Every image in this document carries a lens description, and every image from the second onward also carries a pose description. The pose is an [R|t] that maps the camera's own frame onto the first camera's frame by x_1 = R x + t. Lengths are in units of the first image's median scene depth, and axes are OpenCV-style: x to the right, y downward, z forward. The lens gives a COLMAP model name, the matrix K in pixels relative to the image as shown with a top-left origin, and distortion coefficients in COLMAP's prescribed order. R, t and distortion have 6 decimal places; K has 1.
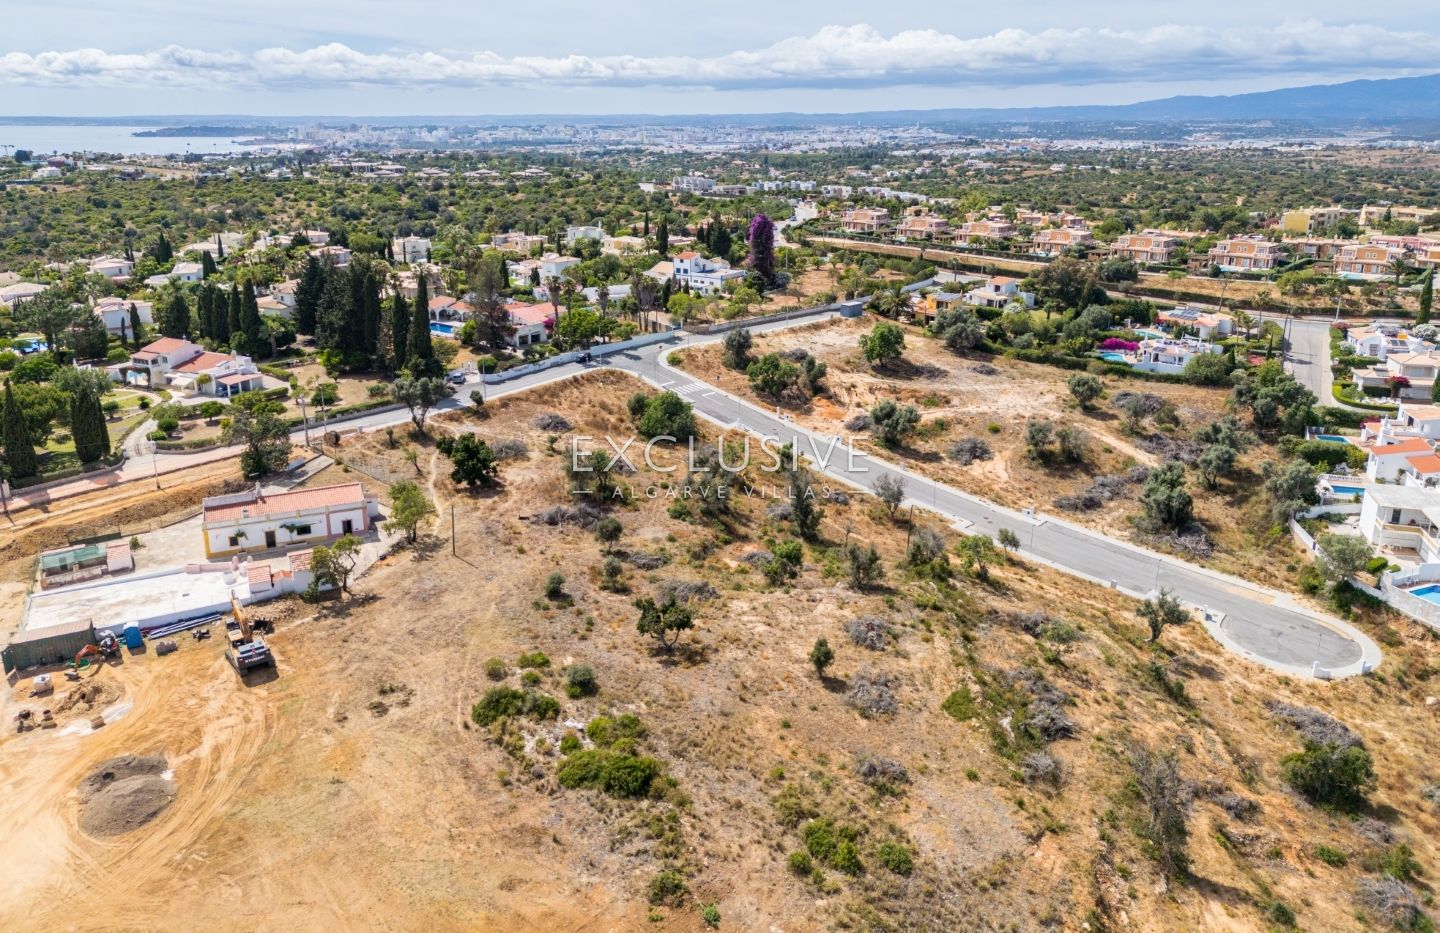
lens RADIAL K [[1030.9, 0, 718.6], [0, 1030.9, 396.2], [0, 0, 1]] dist [0.065333, -0.060782]
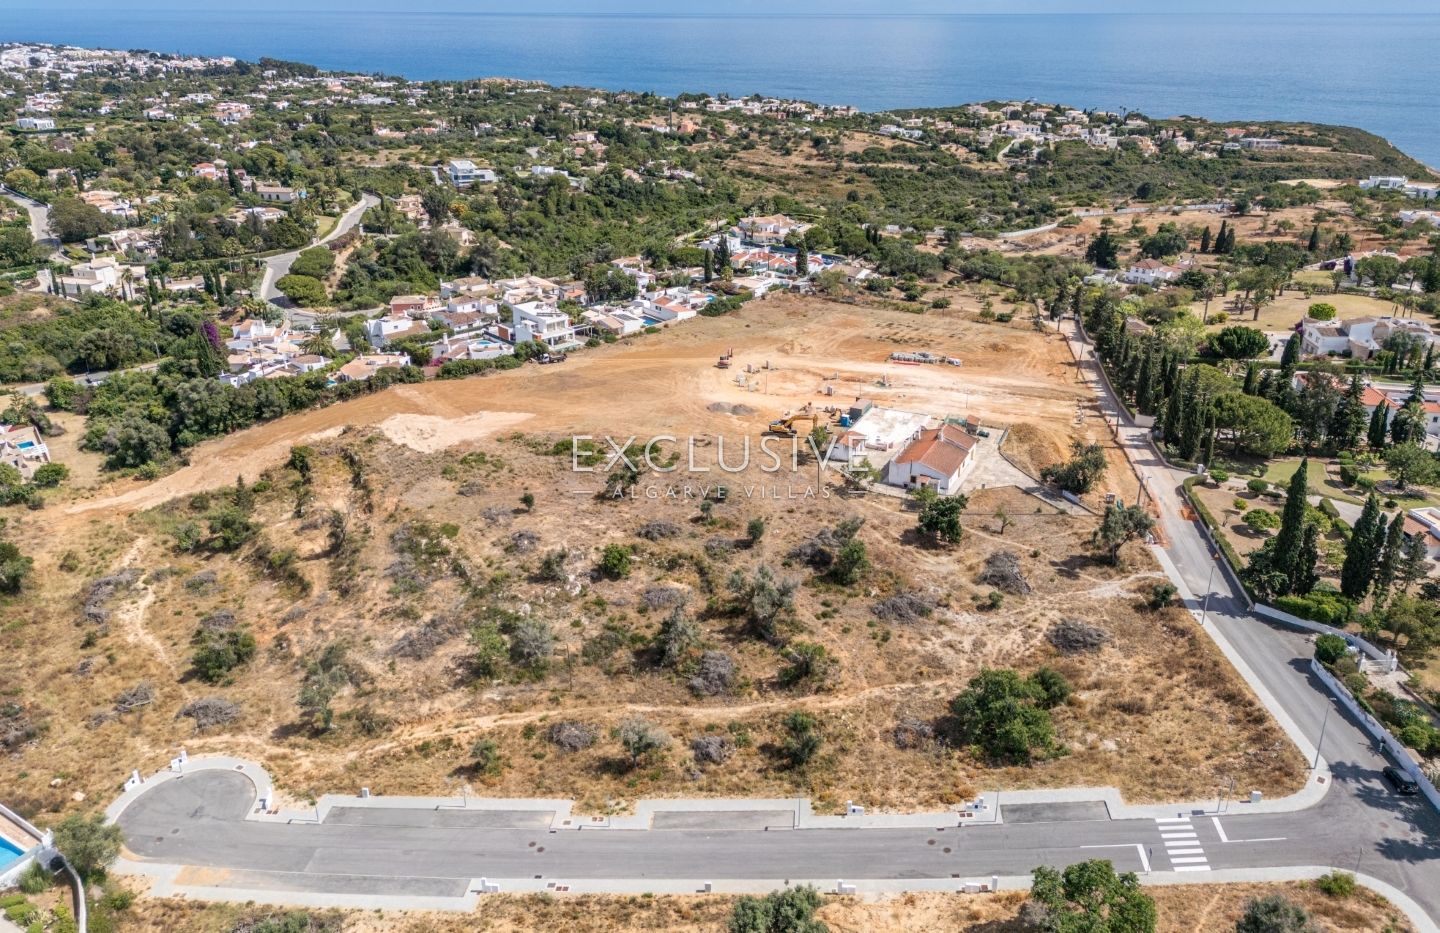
lens RADIAL K [[1030.9, 0, 718.6], [0, 1030.9, 396.2], [0, 0, 1]] dist [0.065333, -0.060782]
pose [[-0.785342, 0.216531, -0.579959, 0.585996], [-0.162255, 0.832089, 0.530379, -0.624081], [0.597421, 0.510630, -0.618341, 1.557417]]
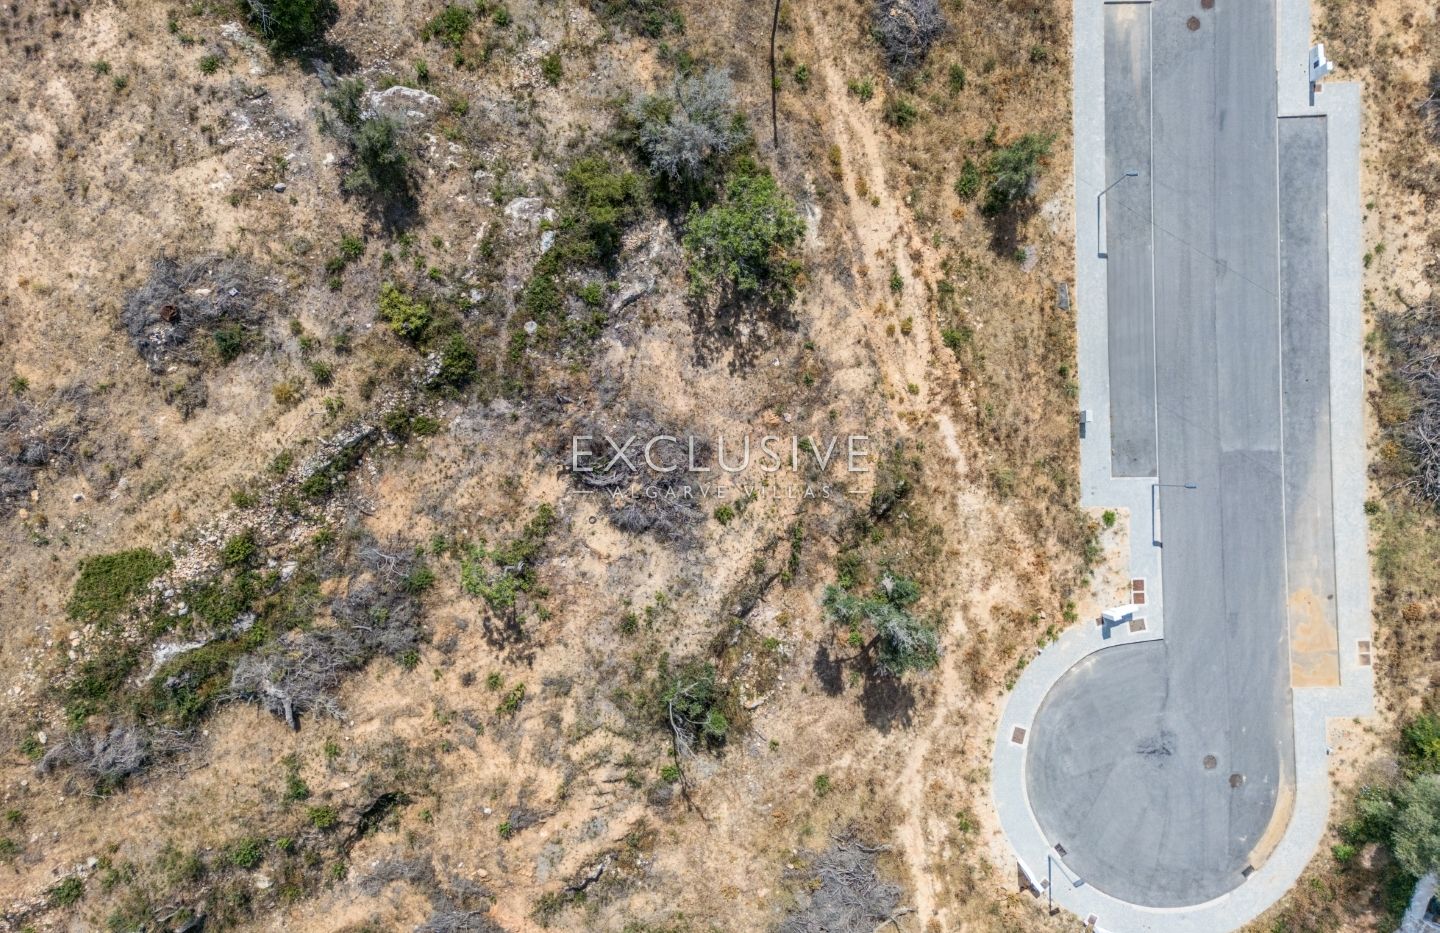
lens RADIAL K [[1049.4, 0, 721.5], [0, 1049.4, 435.6], [0, 0, 1]] dist [0.073857, -0.070472]
pose [[0.715599, 0.697310, -0.040951, 0.295115], [-0.170989, 0.231714, 0.957638, -0.207911], [0.677260, -0.678283, 0.285047, 0.768007]]
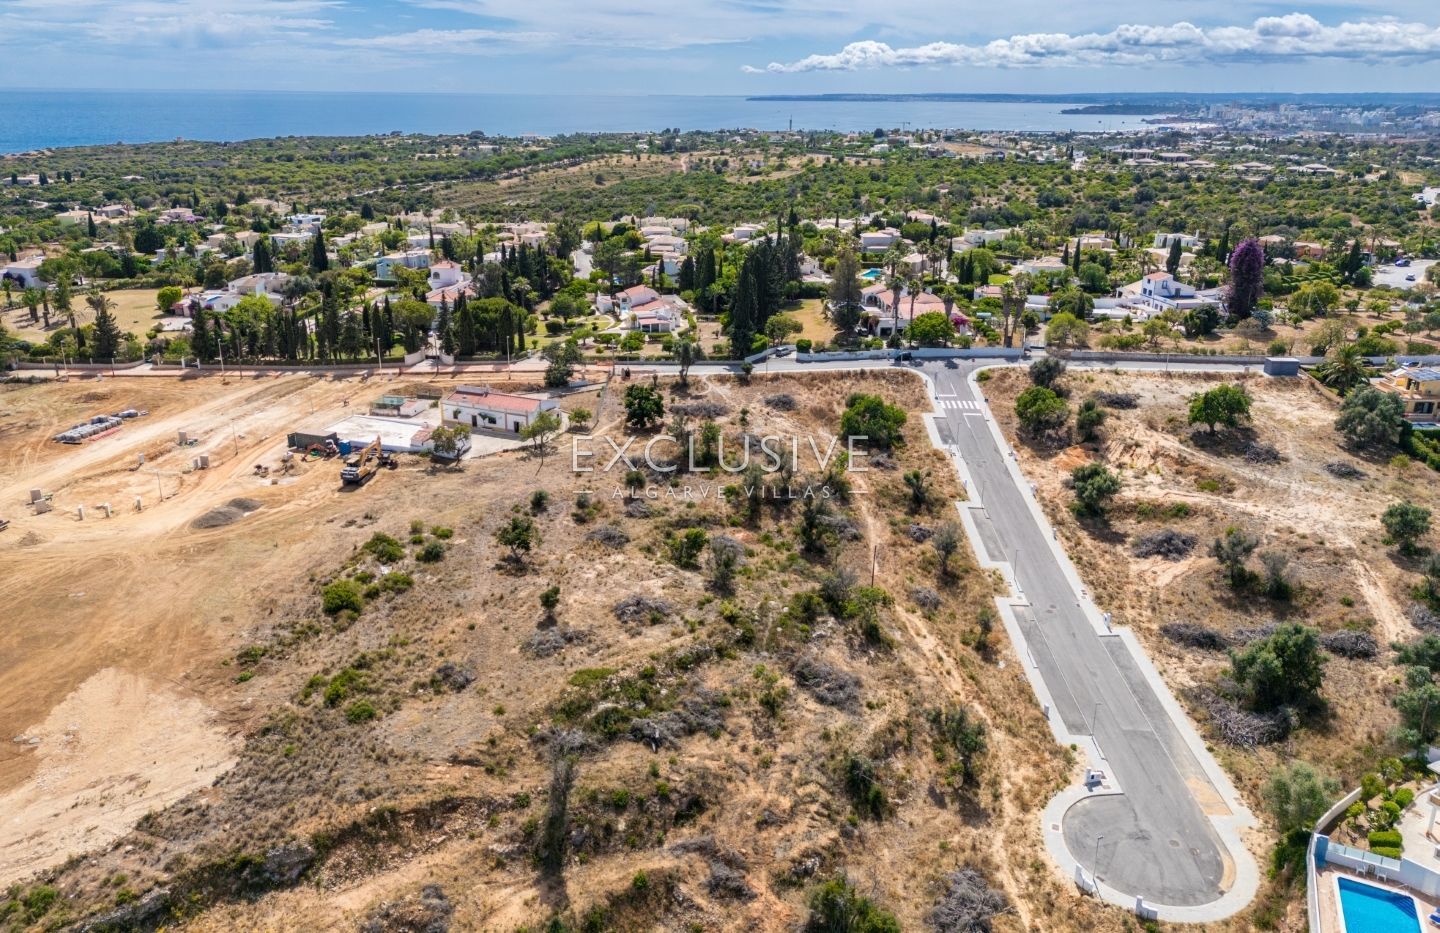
lens RADIAL K [[1030.9, 0, 718.6], [0, 1030.9, 396.2], [0, 0, 1]] dist [0.065333, -0.060782]
pose [[0.683886, 0.214017, -0.697493, 0.736383], [-0.199757, 0.974404, 0.103124, -0.104574], [0.701711, 0.068804, 0.709132, 0.184637]]
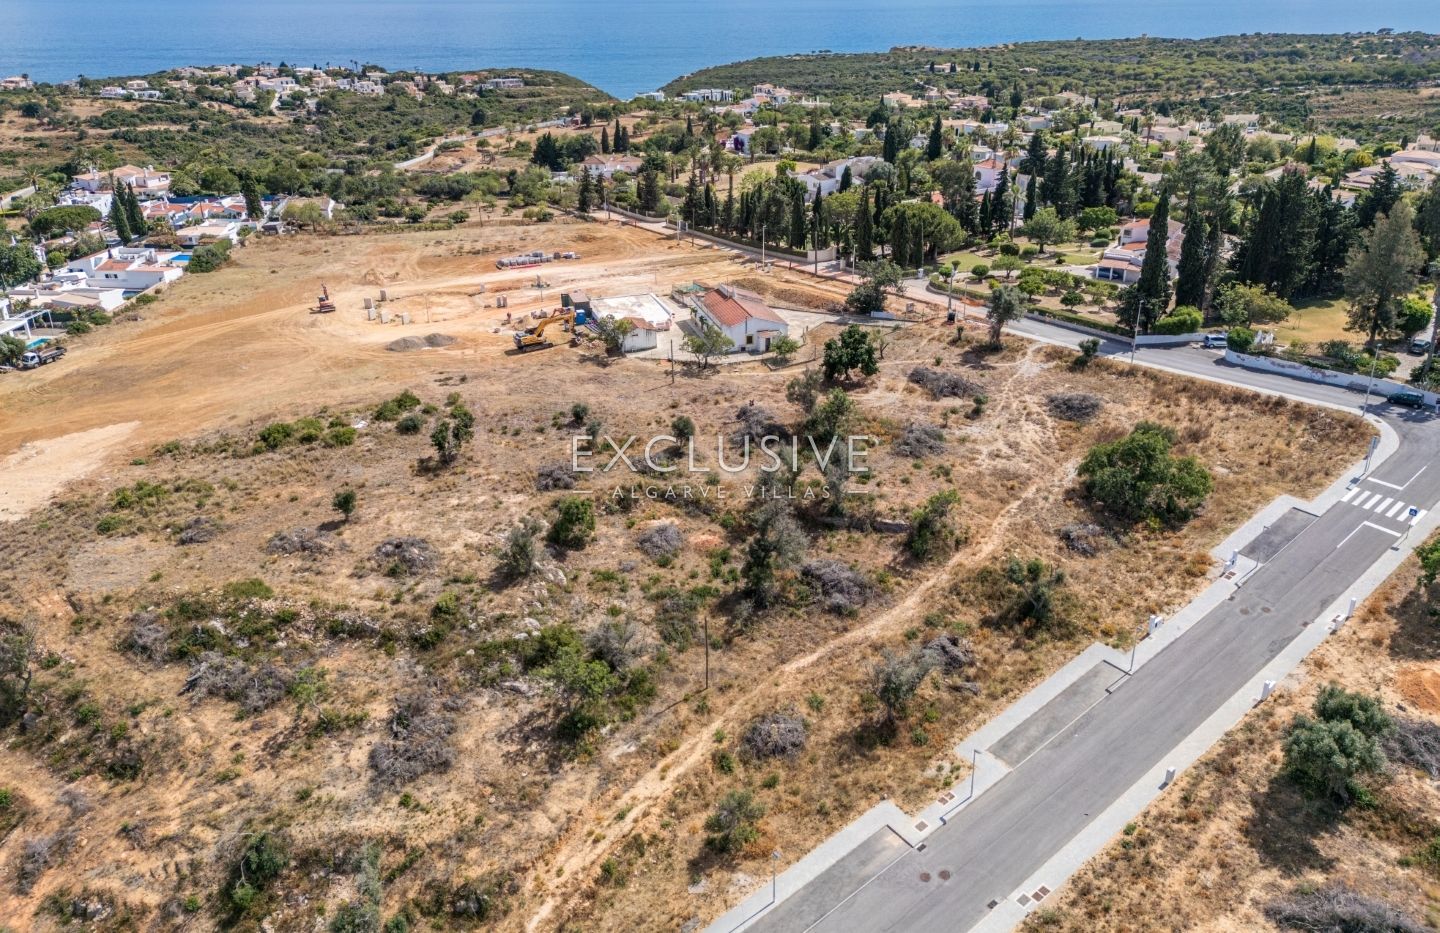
lens RADIAL K [[1030.9, 0, 718.6], [0, 1030.9, 396.2], [0, 0, 1]] dist [0.065333, -0.060782]
pose [[-0.141346, 0.364297, -0.920494, 0.716082], [-0.250946, 0.886273, 0.389288, -0.262644], [0.957626, 0.286019, -0.033852, 0.983221]]
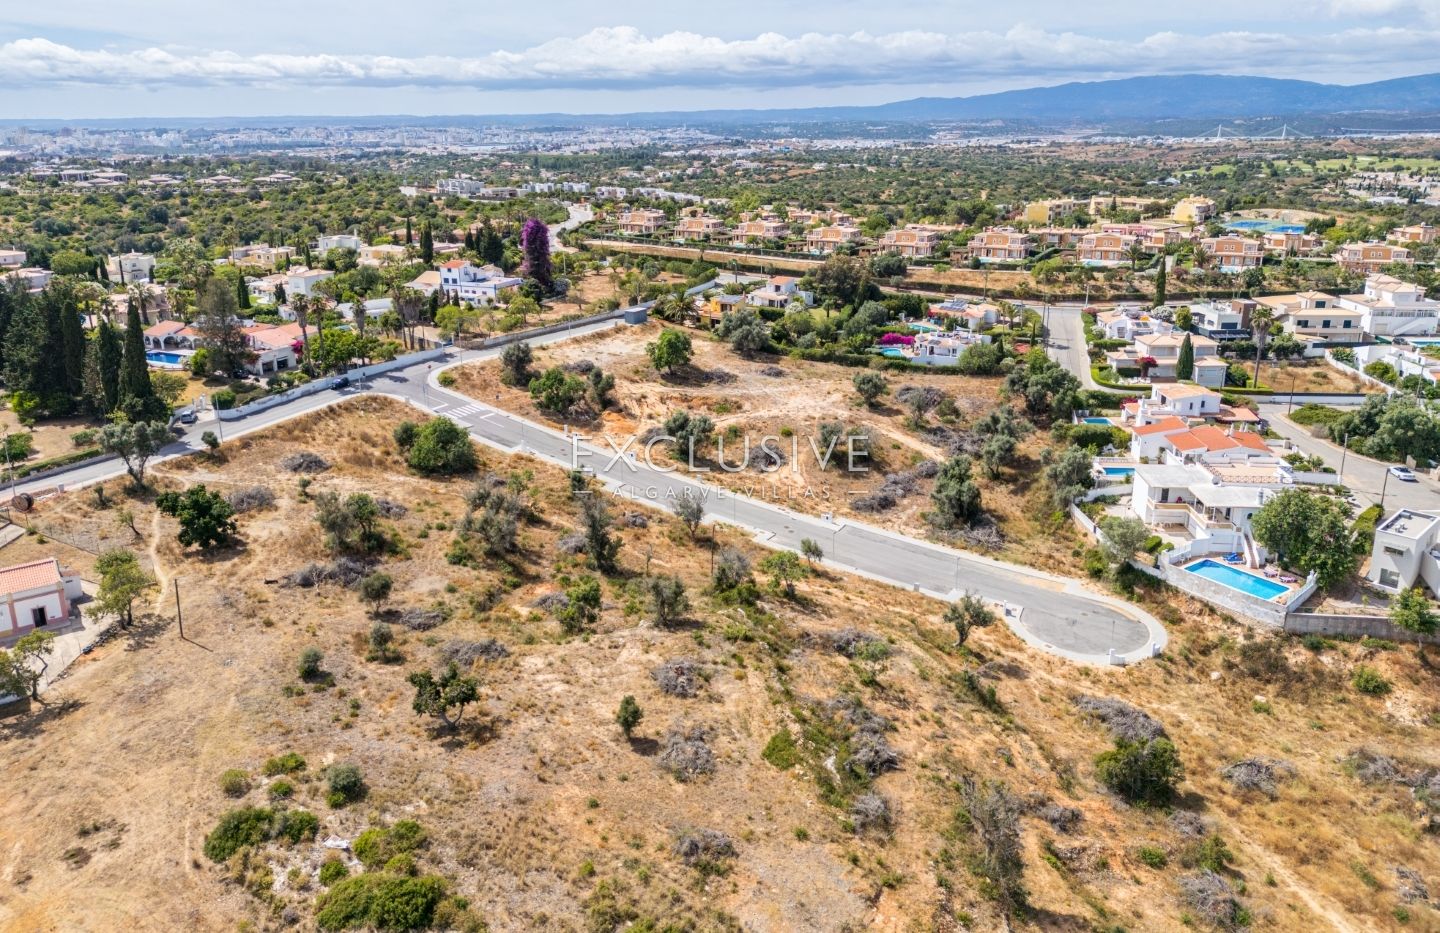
lens RADIAL K [[1030.9, 0, 718.6], [0, 1030.9, 396.2], [0, 0, 1]] dist [0.065333, -0.060782]
pose [[0.976949, -0.061562, 0.204403, 0.006499], [0.061725, 0.998078, 0.005581, -0.017148], [-0.204353, 0.007164, 0.978871, 0.075960]]
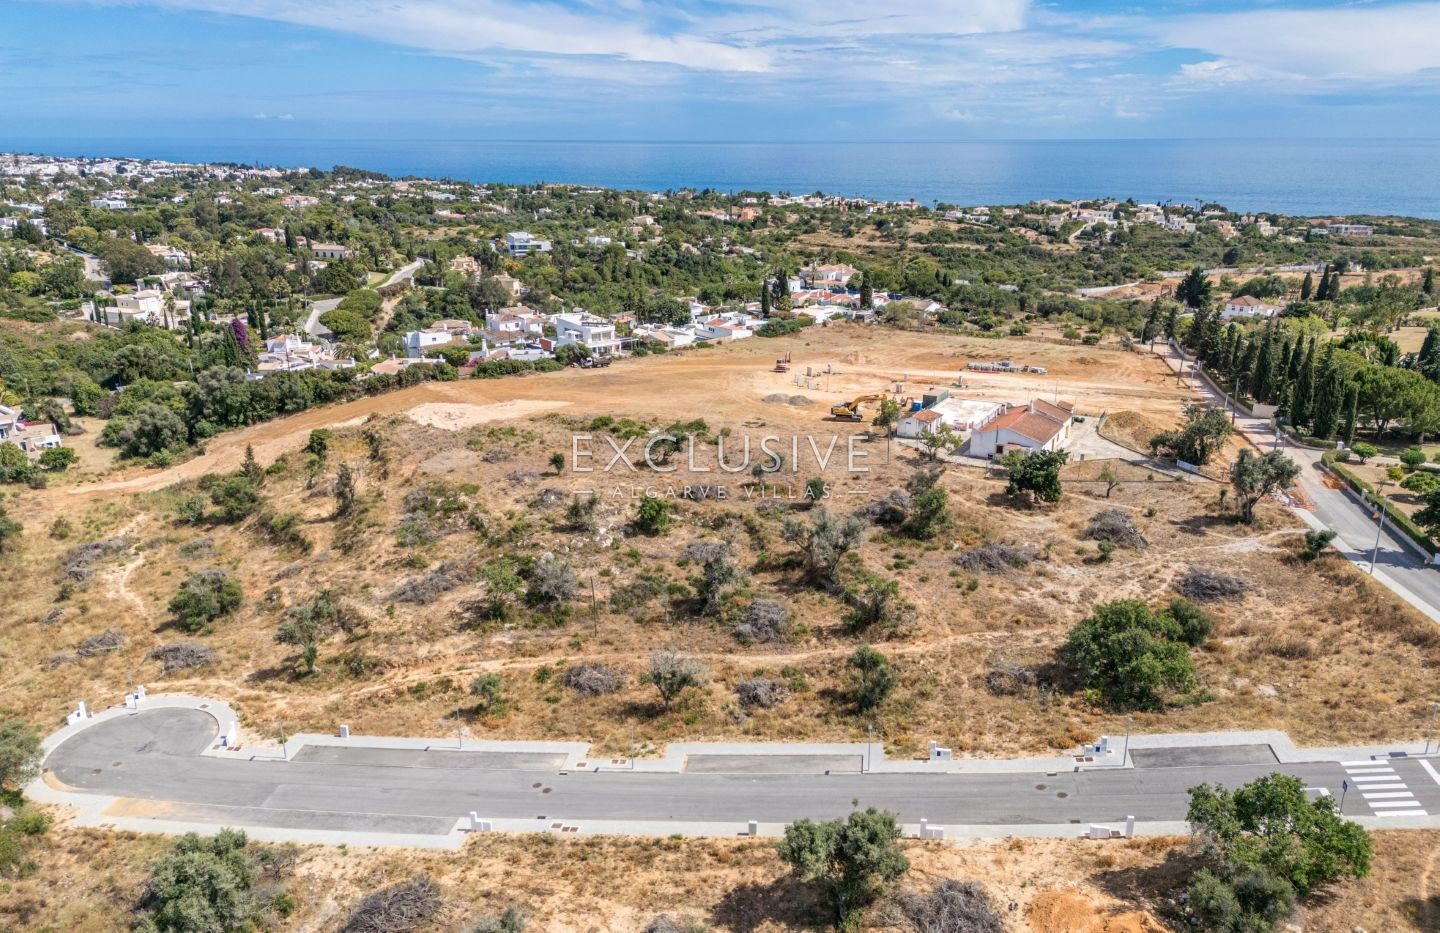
lens RADIAL K [[1031.1, 0, 718.3], [0, 1031.1, 467.5], [0, 0, 1]] dist [0.070122, -0.070414]
pose [[-0.819591, 0.176359, -0.545131, 0.532332], [-0.147692, 0.854263, 0.498420, -0.389874], [0.553586, 0.489012, -0.674099, 1.554908]]
